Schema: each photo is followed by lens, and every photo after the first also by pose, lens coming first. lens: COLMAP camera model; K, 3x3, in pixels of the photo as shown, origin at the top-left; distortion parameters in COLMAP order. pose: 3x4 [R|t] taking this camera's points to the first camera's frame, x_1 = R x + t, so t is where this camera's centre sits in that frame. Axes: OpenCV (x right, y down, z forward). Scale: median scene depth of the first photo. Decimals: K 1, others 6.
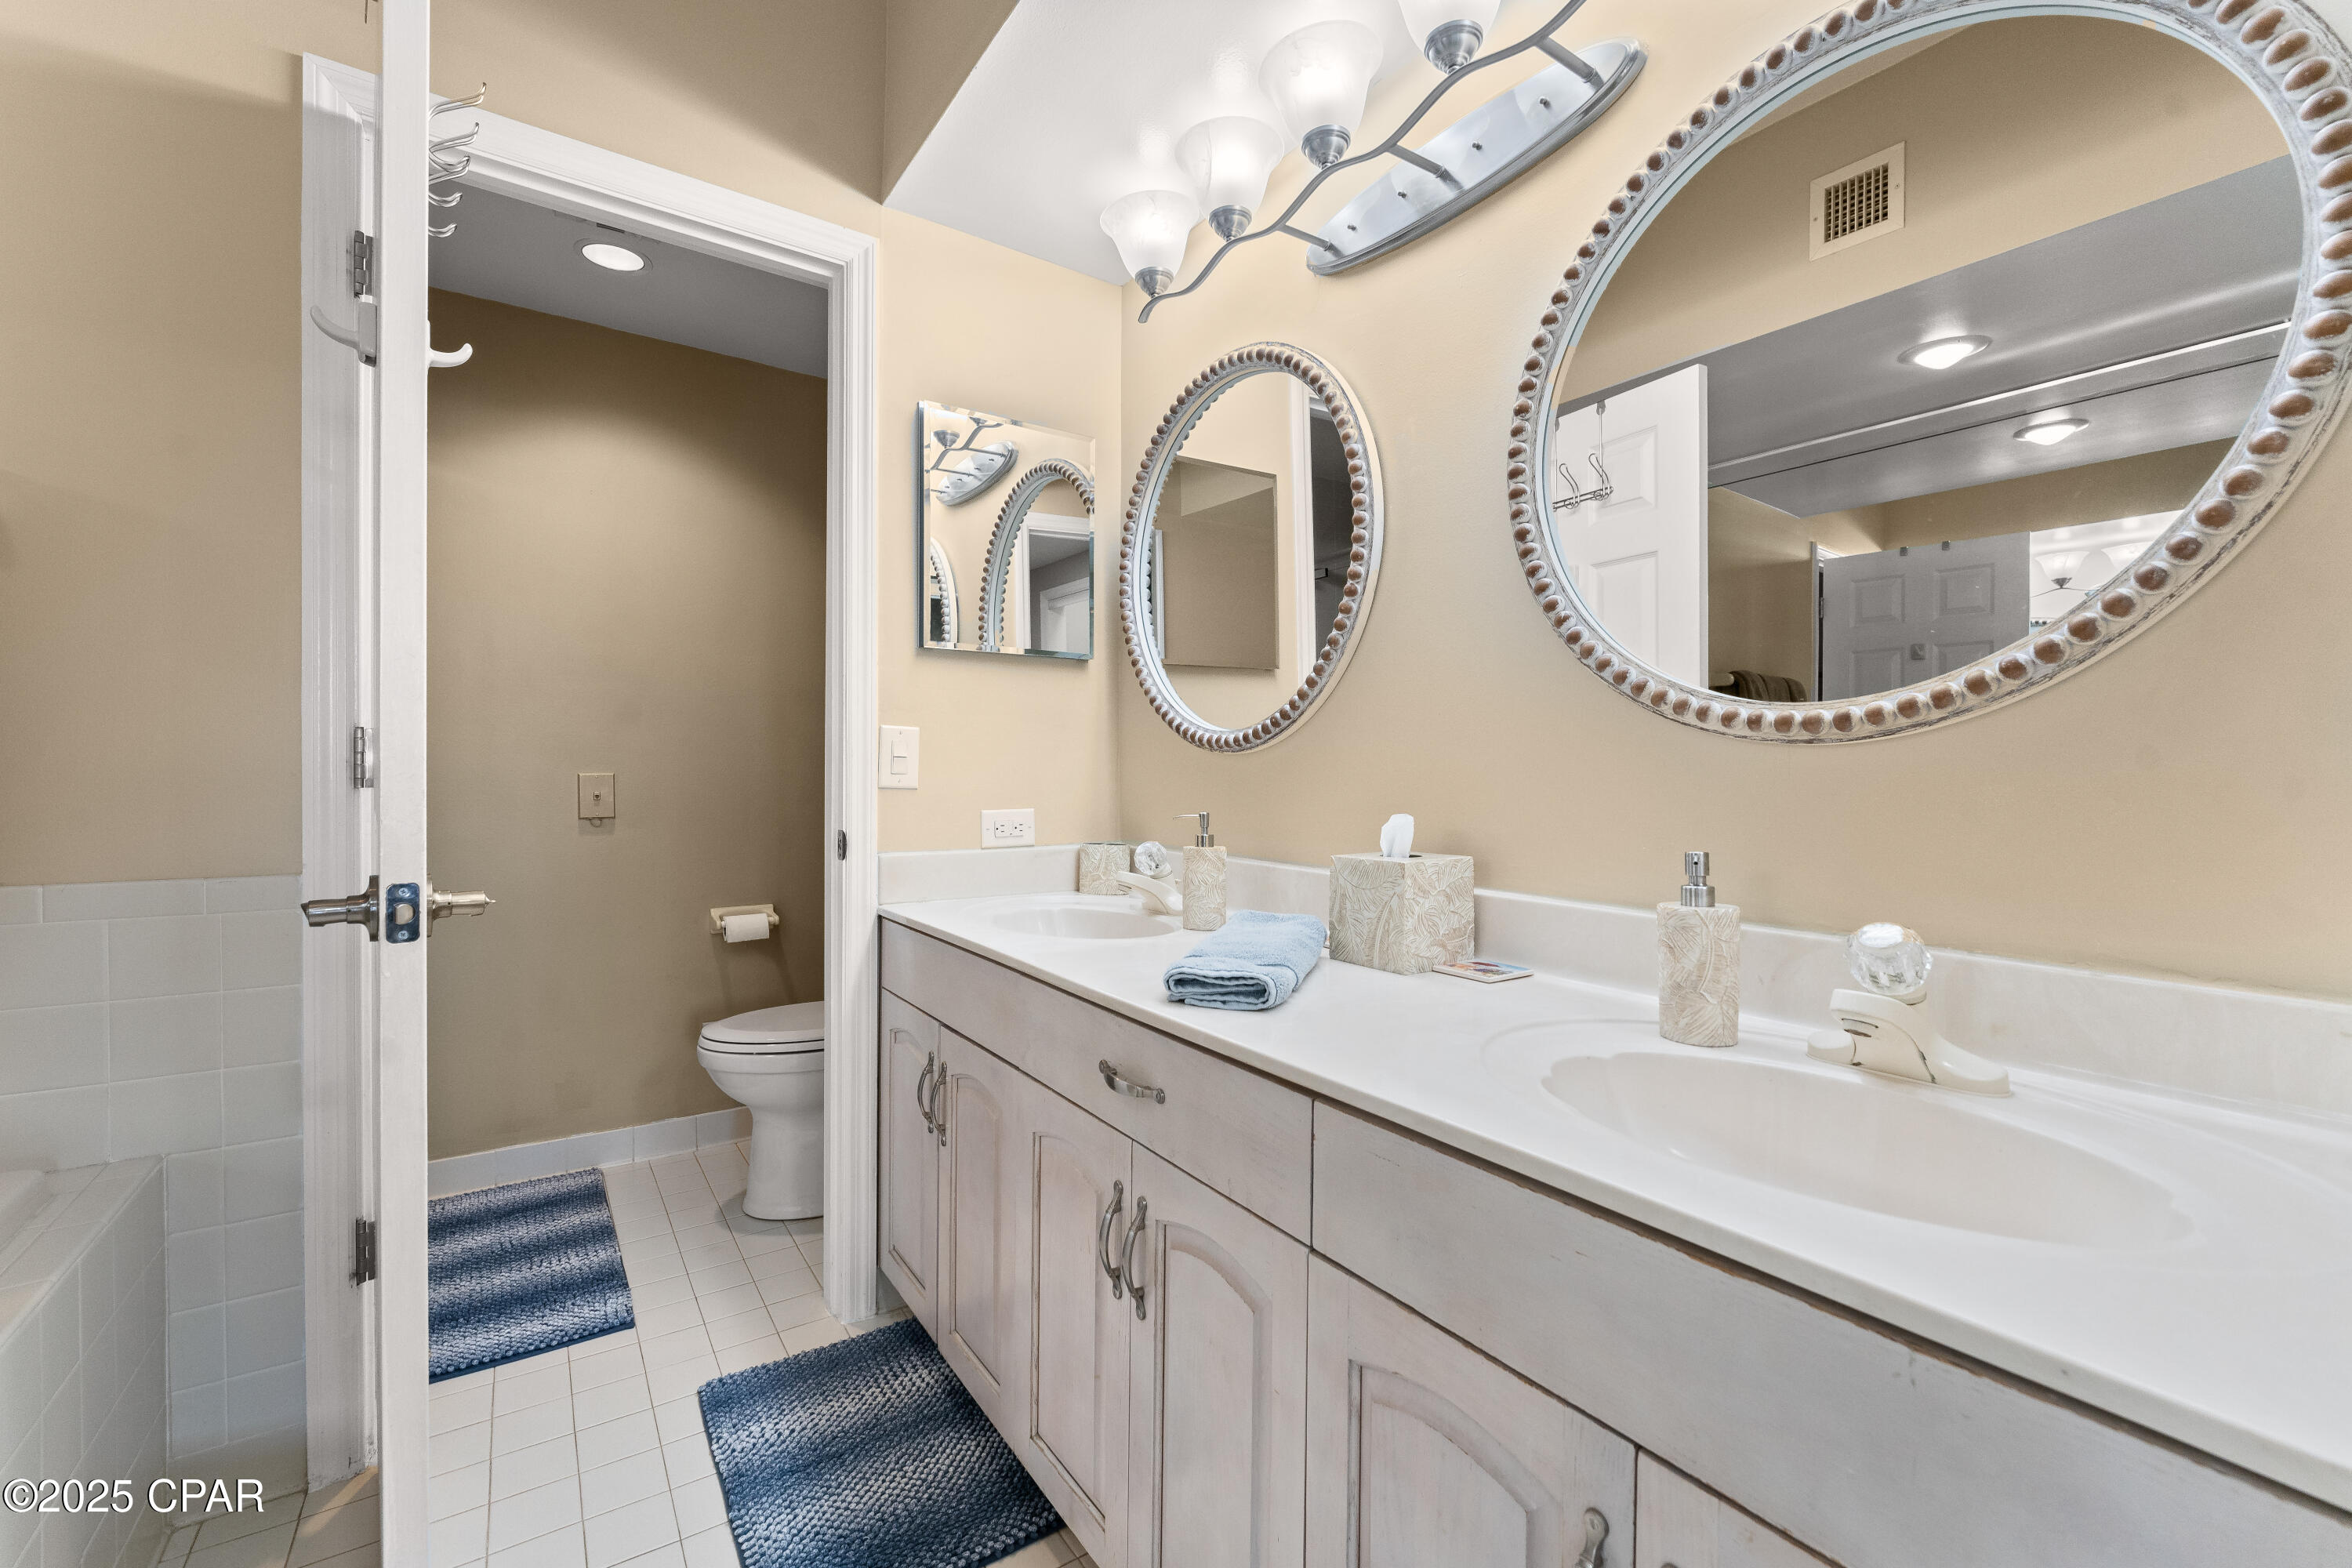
lens RADIAL K [[956.0, 0, 1183.4], [0, 956.0, 784.0], [0, 0, 1]] dist [-0.006741, 0.000948]
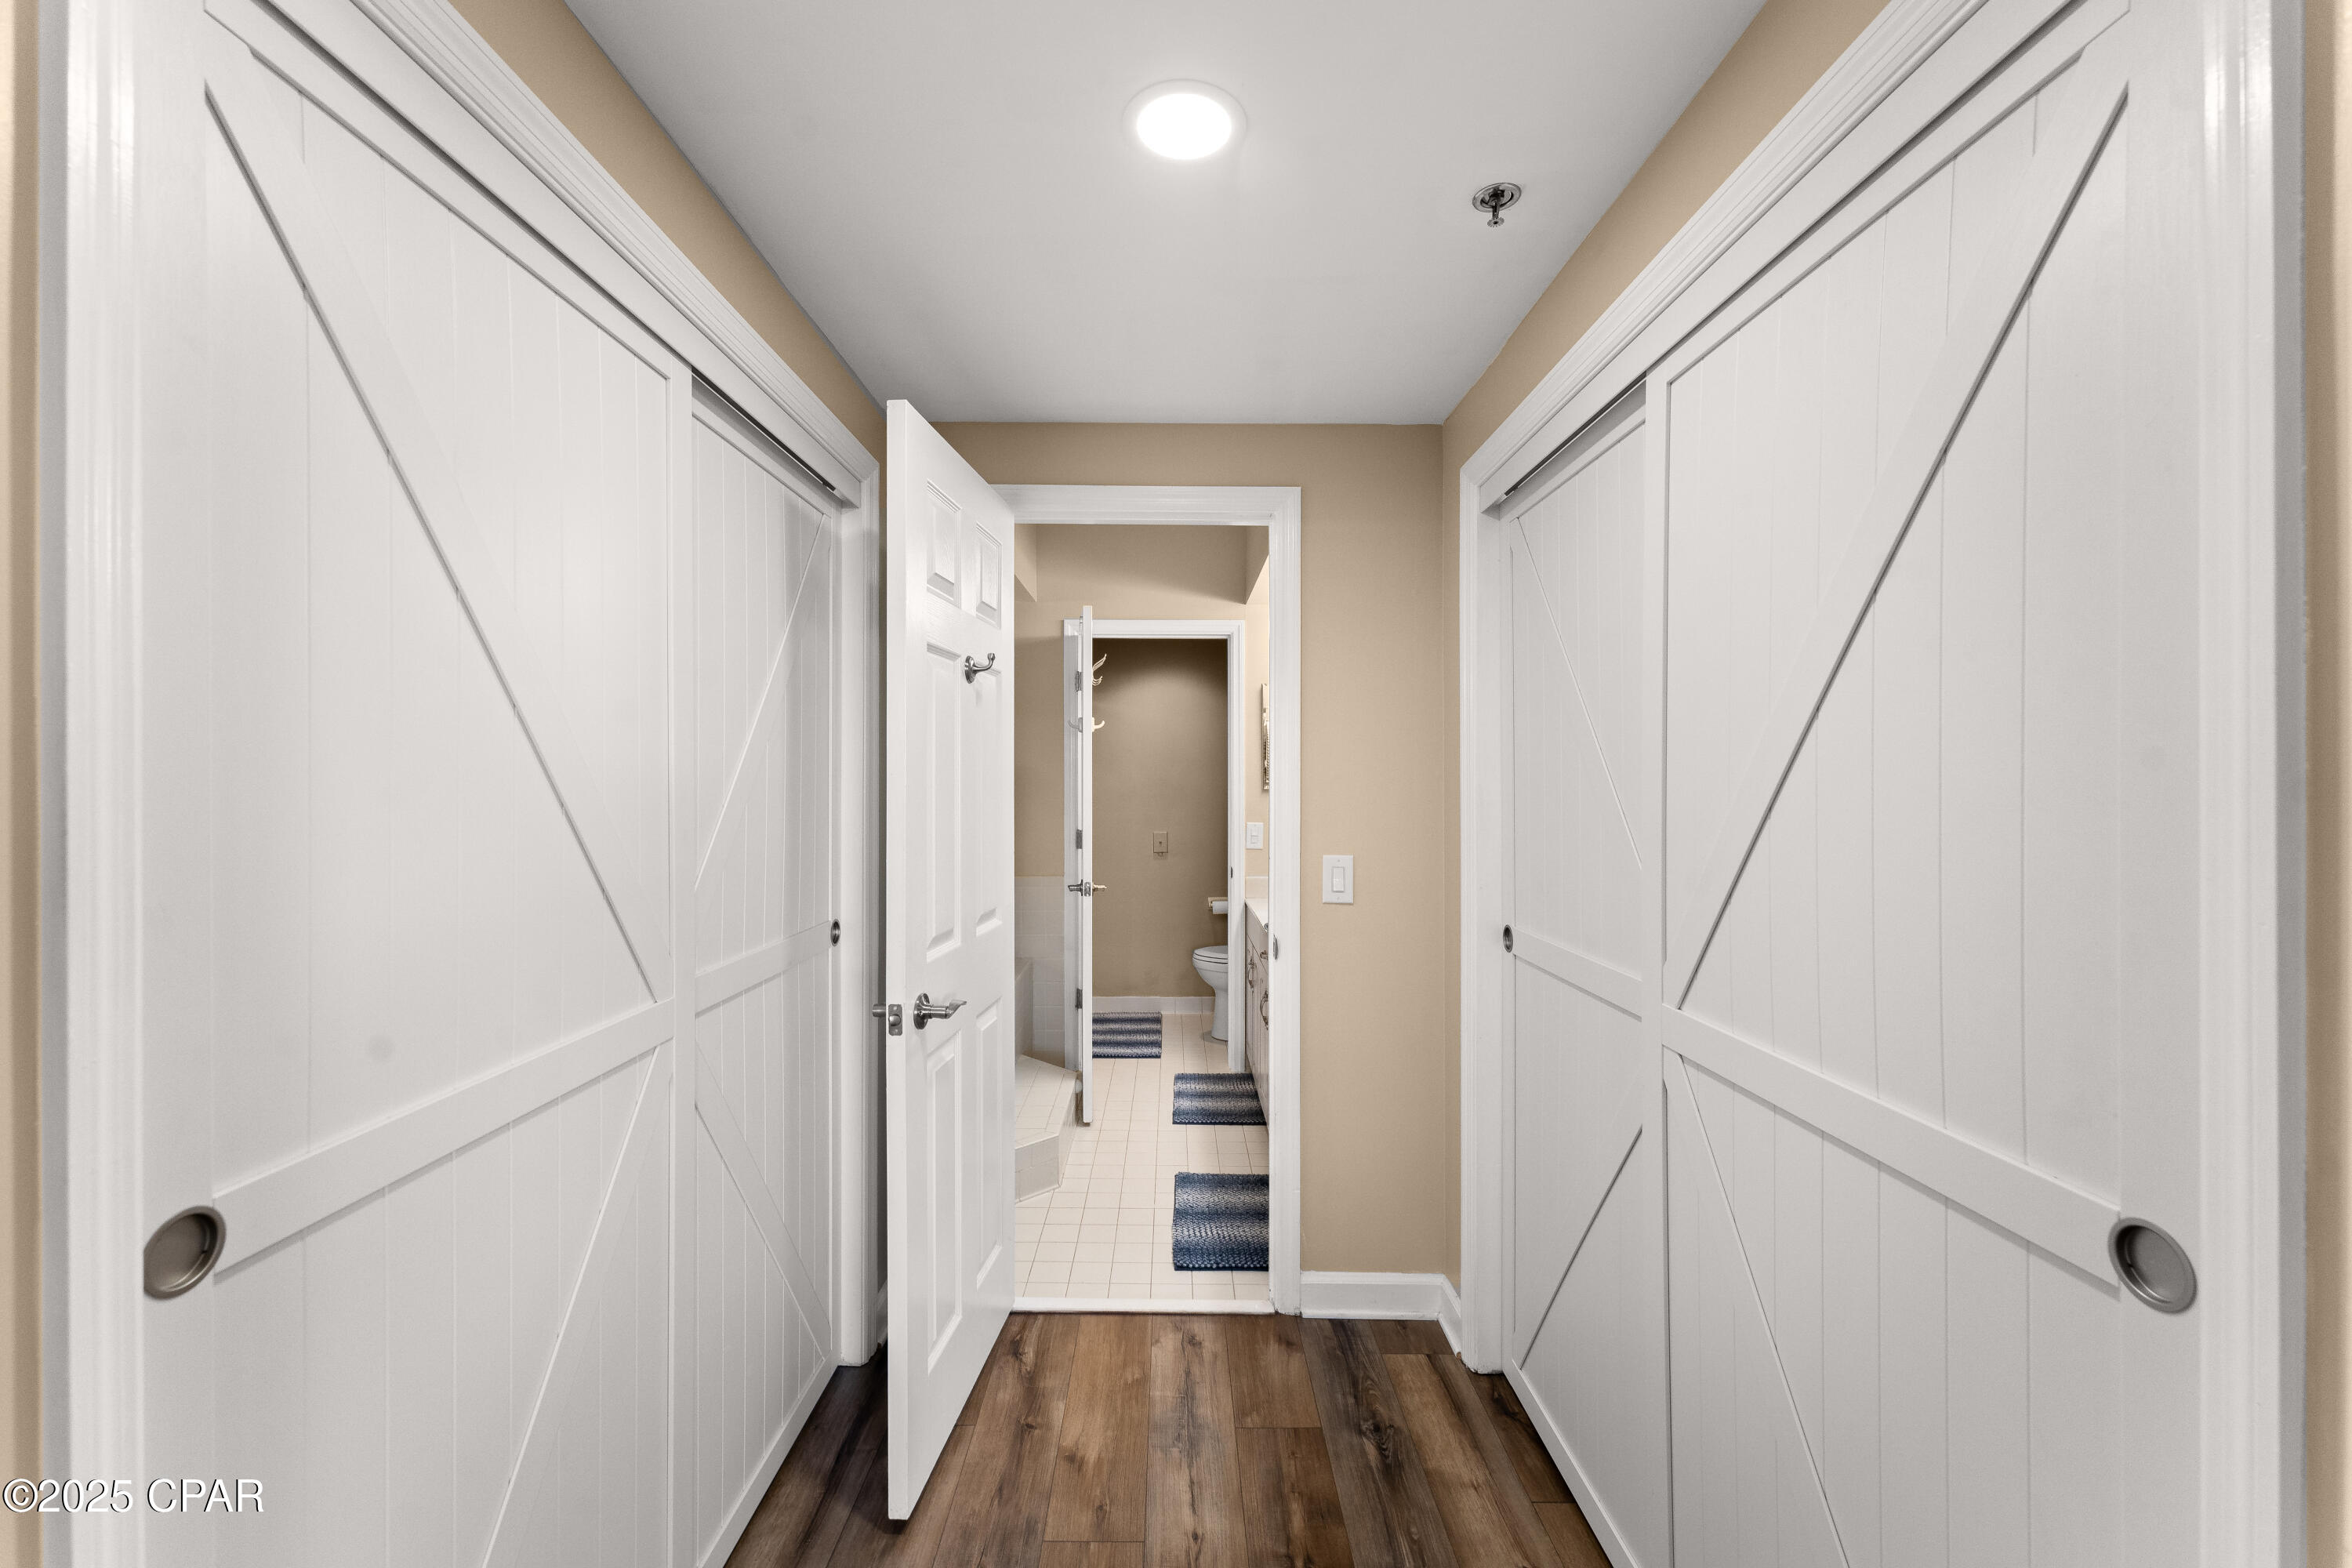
lens RADIAL K [[956.0, 0, 1173.0], [0, 956.0, 782.1], [0, 0, 1]] dist [-0.006741, 0.000948]
pose [[0.818099, -0.005138, -0.575055, 1.152698], [-0.000670, 0.999951, -0.009887, -0.177096], [0.575077, 0.008474, 0.818055, -1.339807]]
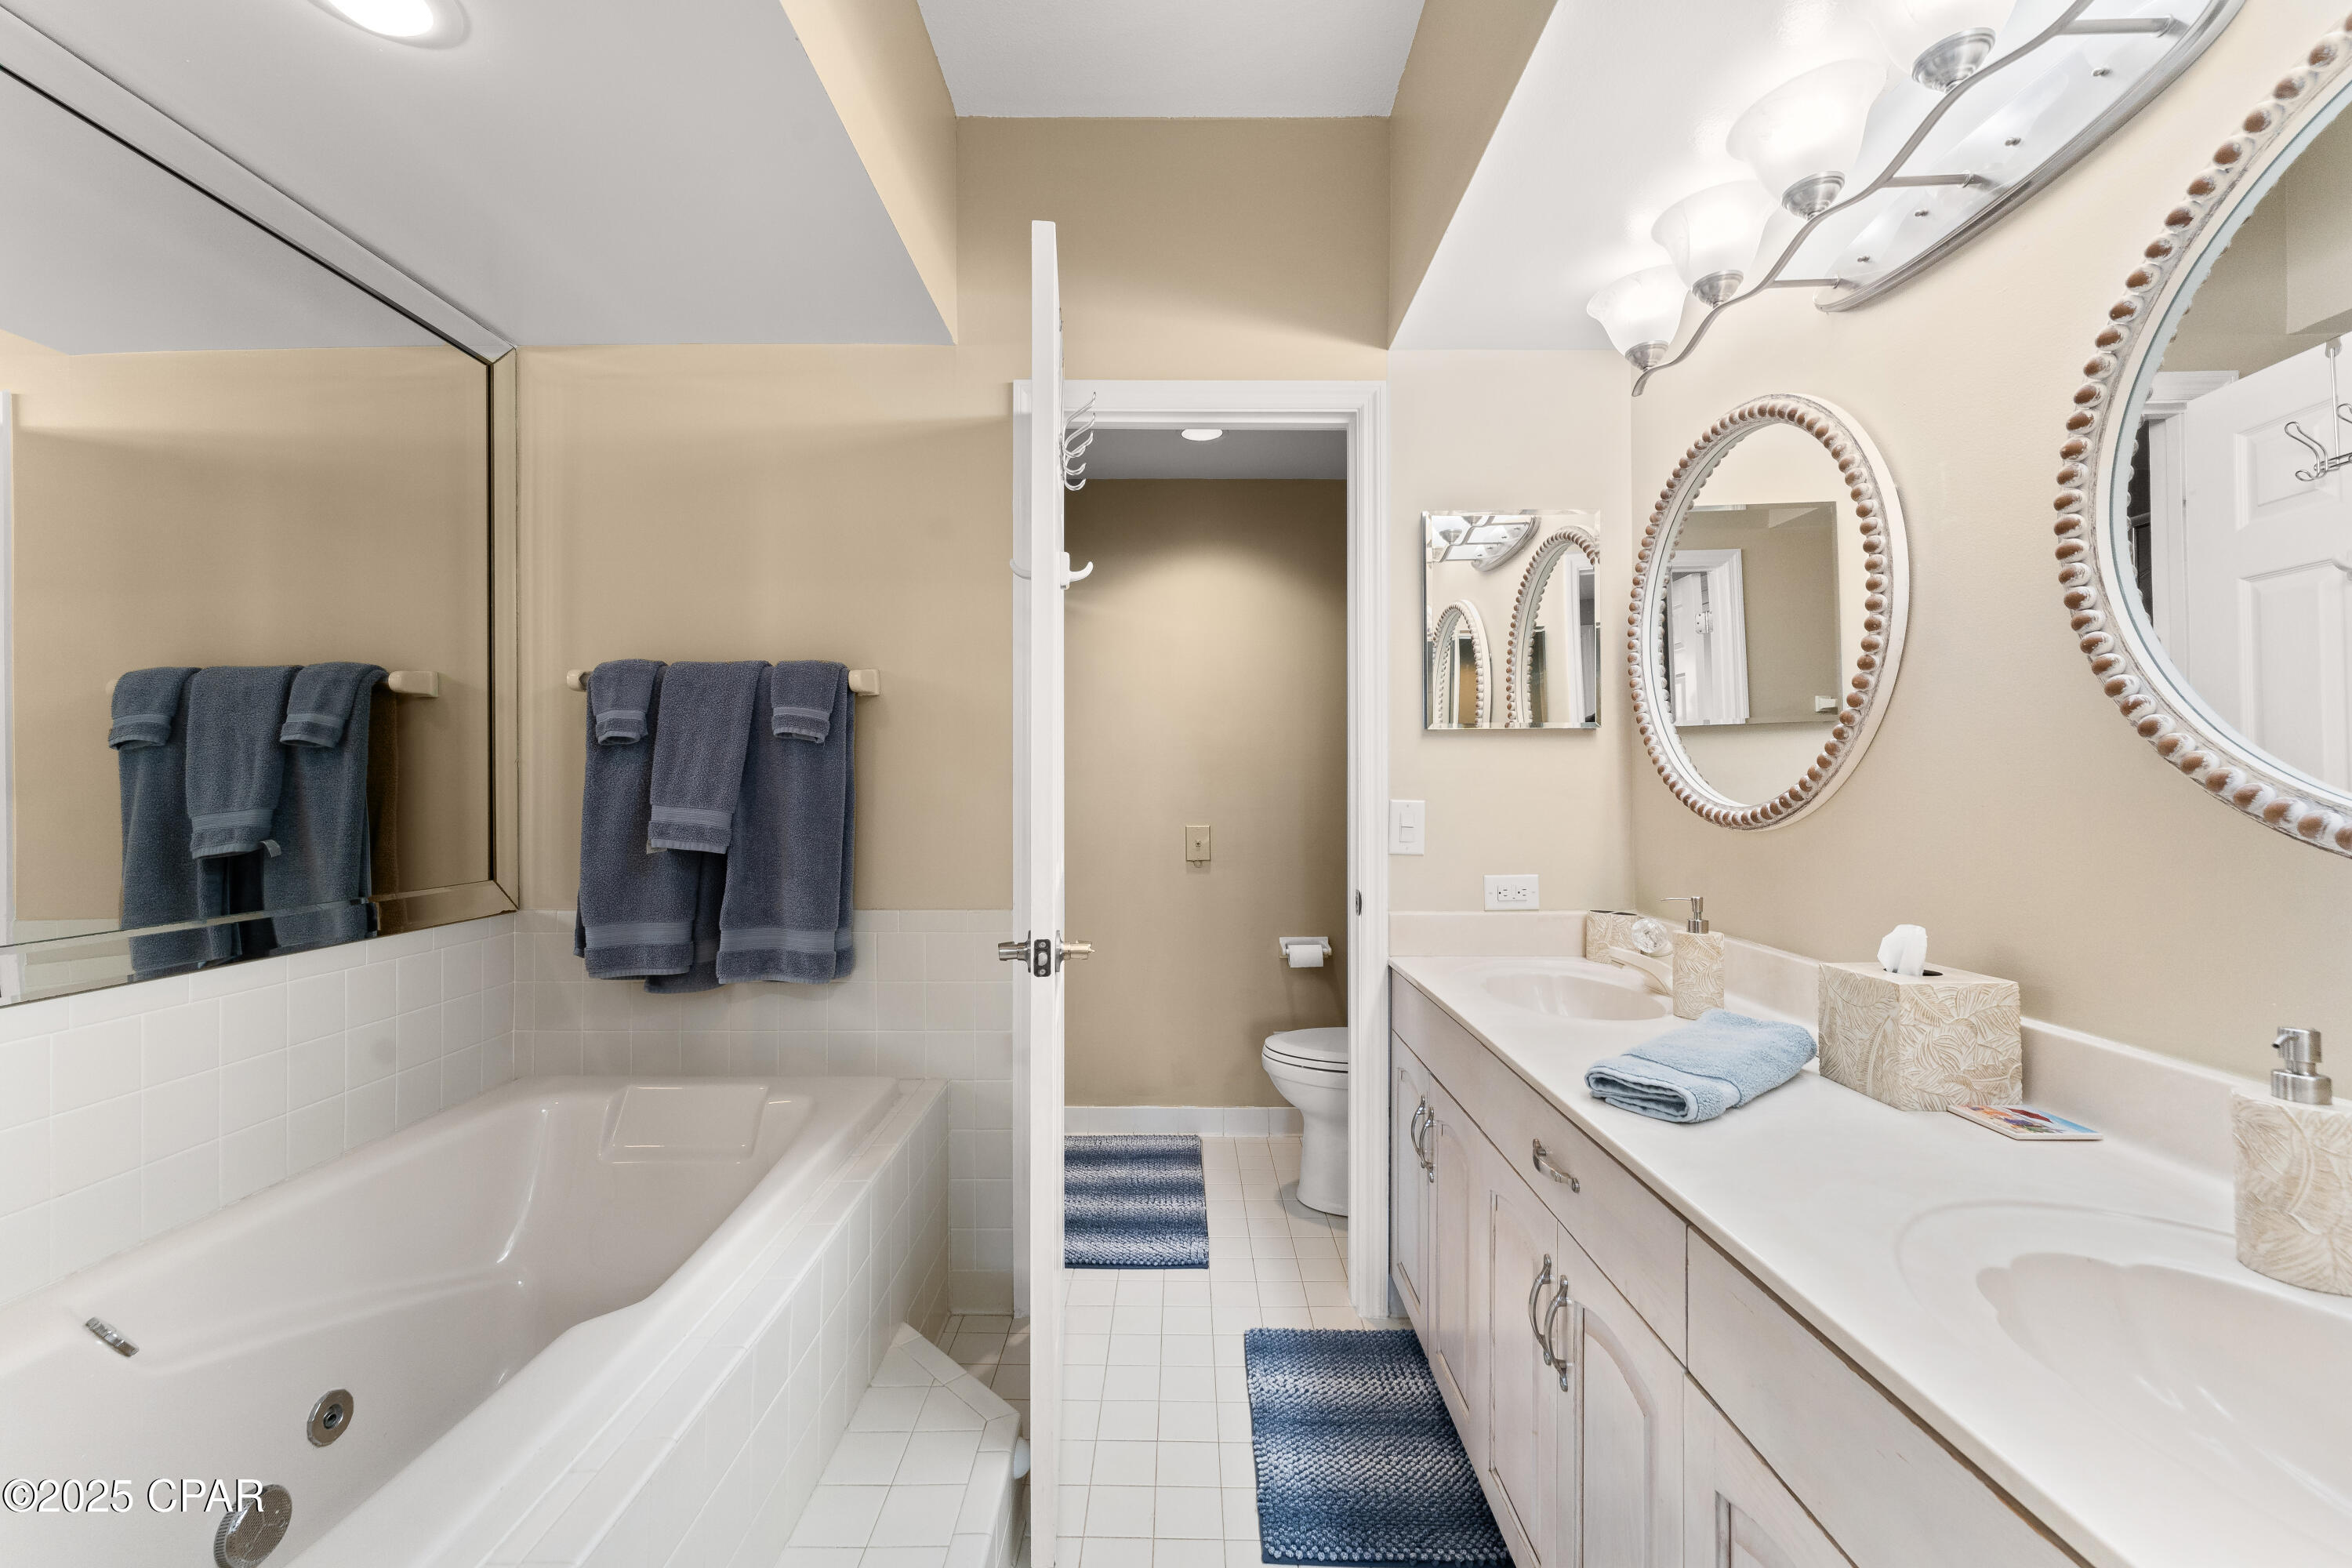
lens RADIAL K [[956.0, 0, 1193.4], [0, 956.0, 780.6], [0, 0, 1]] dist [-0.006741, 0.000948]
pose [[0.823526, -0.007116, -0.567234, 0.177336], [-0.002219, 0.999873, -0.015766, -0.083888], [0.567274, 0.014242, 0.823406, -0.099386]]
